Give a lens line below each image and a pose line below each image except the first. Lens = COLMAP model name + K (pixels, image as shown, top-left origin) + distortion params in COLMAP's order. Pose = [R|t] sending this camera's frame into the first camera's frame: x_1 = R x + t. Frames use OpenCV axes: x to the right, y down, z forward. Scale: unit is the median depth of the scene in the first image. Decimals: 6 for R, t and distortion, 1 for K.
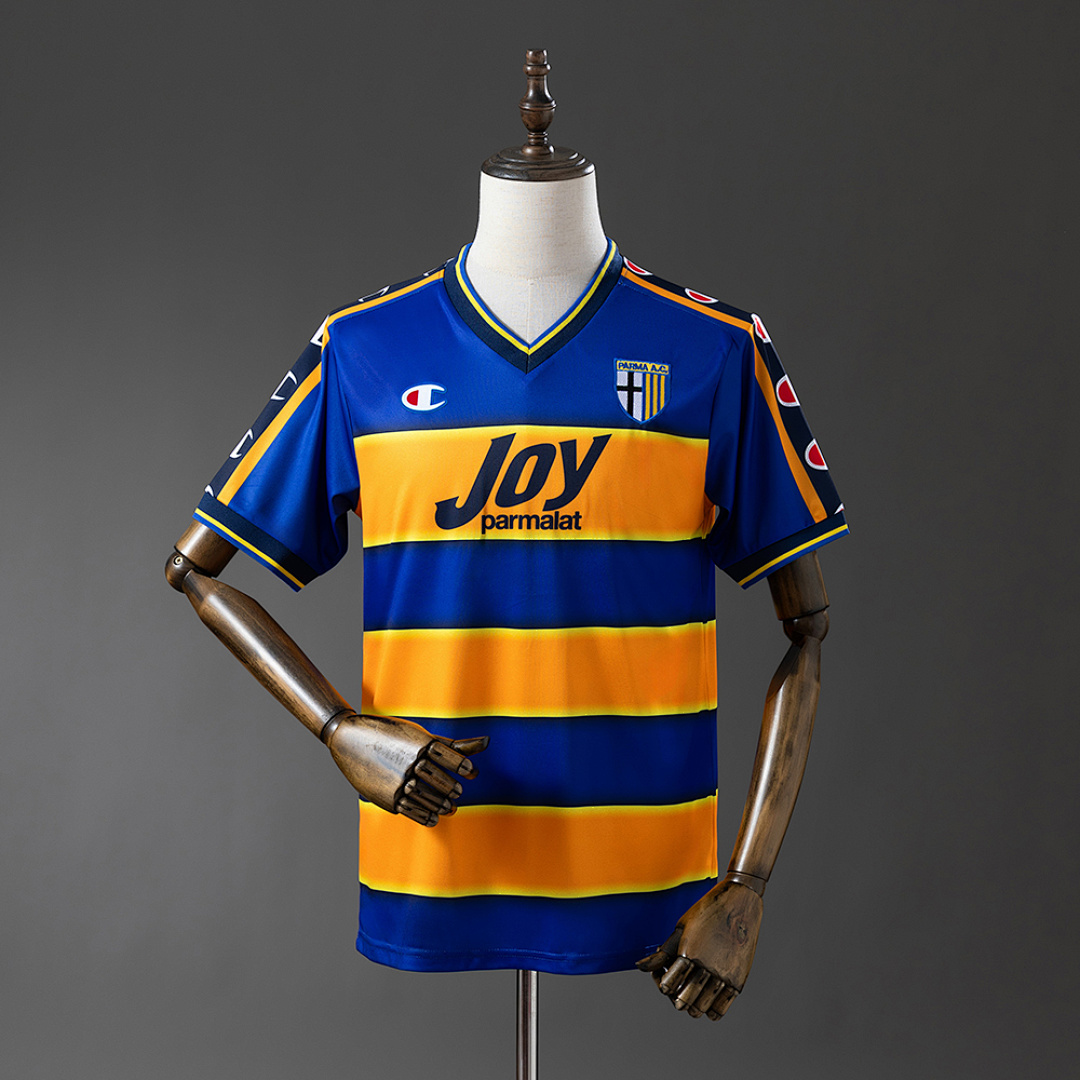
lens RADIAL K [[2148.0, 0, 540.0], [0, 2148.0, 540.0], [0, 0, 1]] dist [-0.040465, -0.020184]
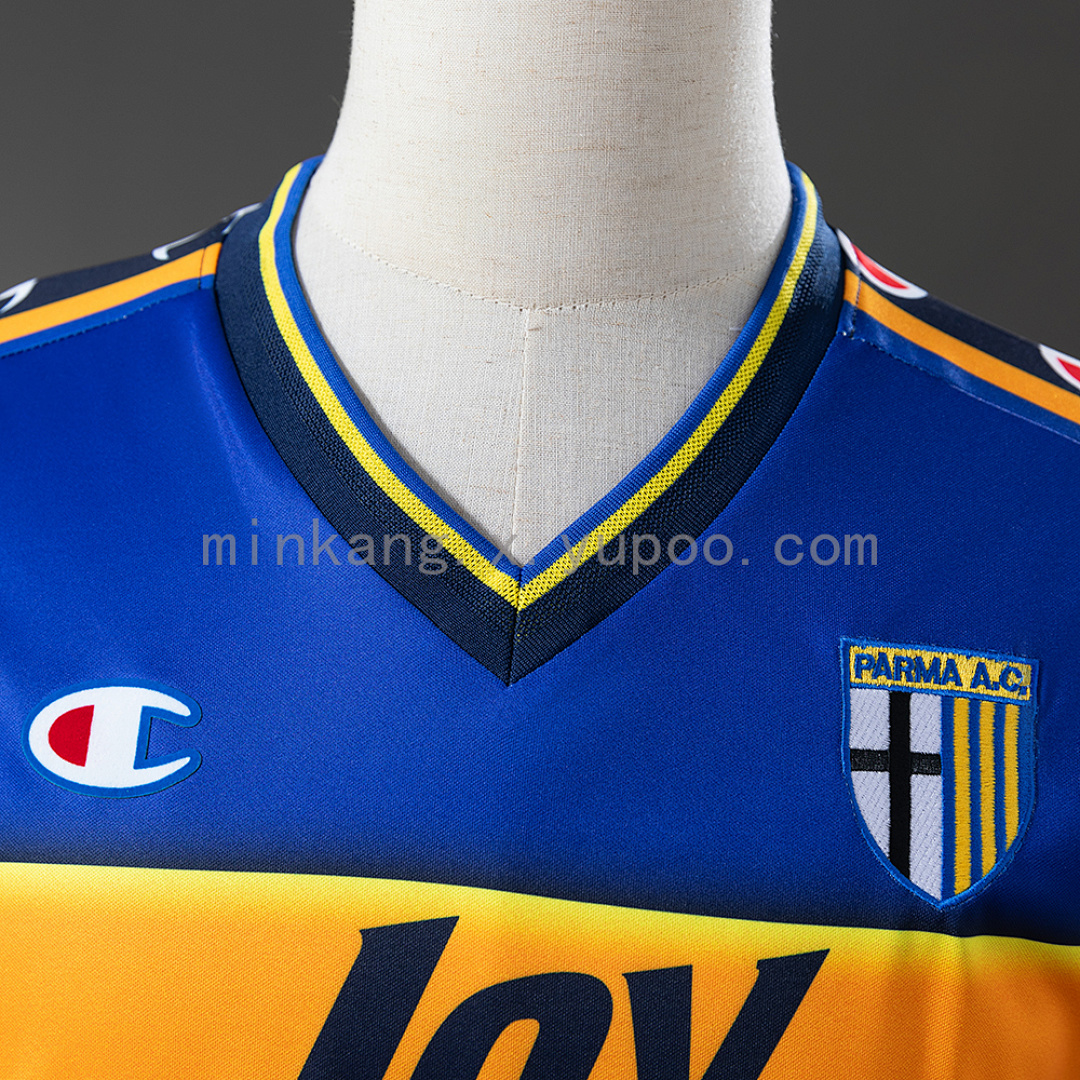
lens RADIAL K [[2001.6, 0, 540.0], [0, 2001.6, 540.0], [0, 0, 1]] dist [-0.039959, -0.196778]
pose [[0.996603, 0.048158, 0.066810, -0.019138], [-0.053138, 0.995775, 0.074887, -0.112663], [-0.062921, -0.078182, 0.994951, 0.757541]]
